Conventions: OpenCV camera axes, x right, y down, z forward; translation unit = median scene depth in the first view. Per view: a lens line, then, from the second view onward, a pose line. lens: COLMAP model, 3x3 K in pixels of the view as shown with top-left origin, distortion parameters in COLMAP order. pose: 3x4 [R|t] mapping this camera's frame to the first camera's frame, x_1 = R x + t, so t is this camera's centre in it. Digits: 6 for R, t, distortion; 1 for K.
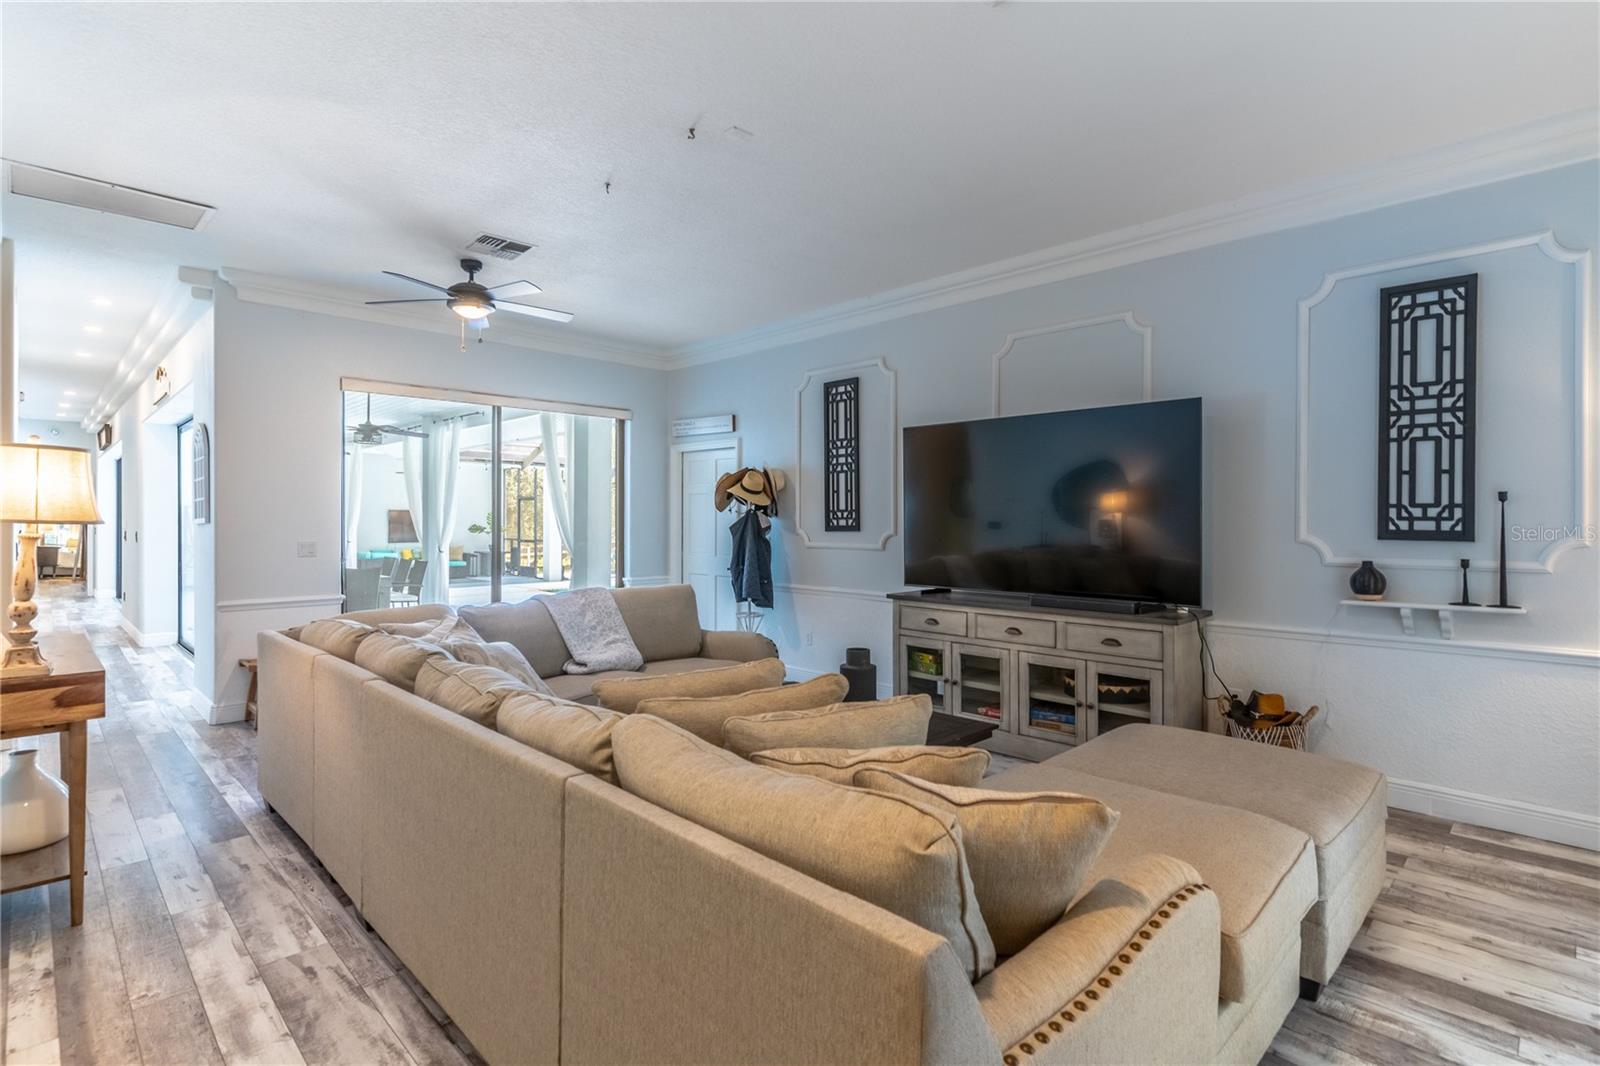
lens RADIAL K [[766.7, 0, 800.0], [0, 766.7, 533.0], [0, 0, 1]] dist [-0.003643, 0.039684]
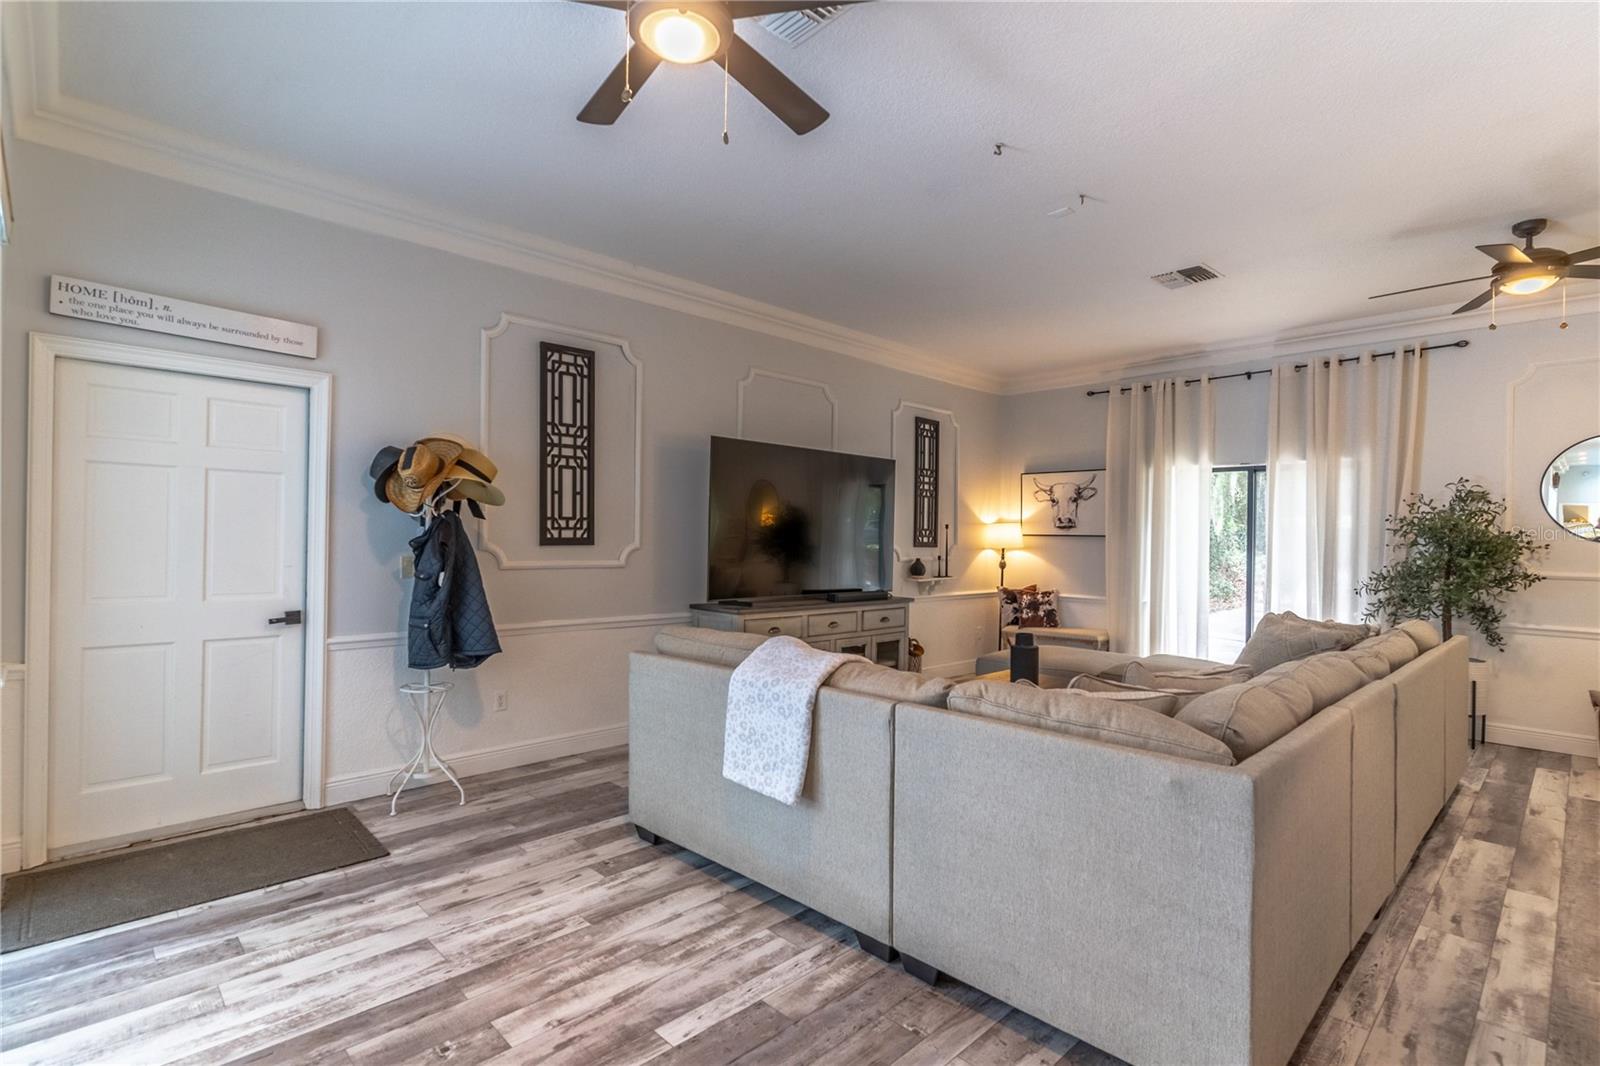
lens RADIAL K [[766.7, 0, 800.0], [0, 766.7, 533.0], [0, 0, 1]] dist [-0.003643, 0.039684]
pose [[0.005868, -0.006457, 0.999962, -1.078348], [-0.007061, 0.999954, 0.006498, -0.032100], [-0.999958, -0.007098, 0.005822, 1.164742]]
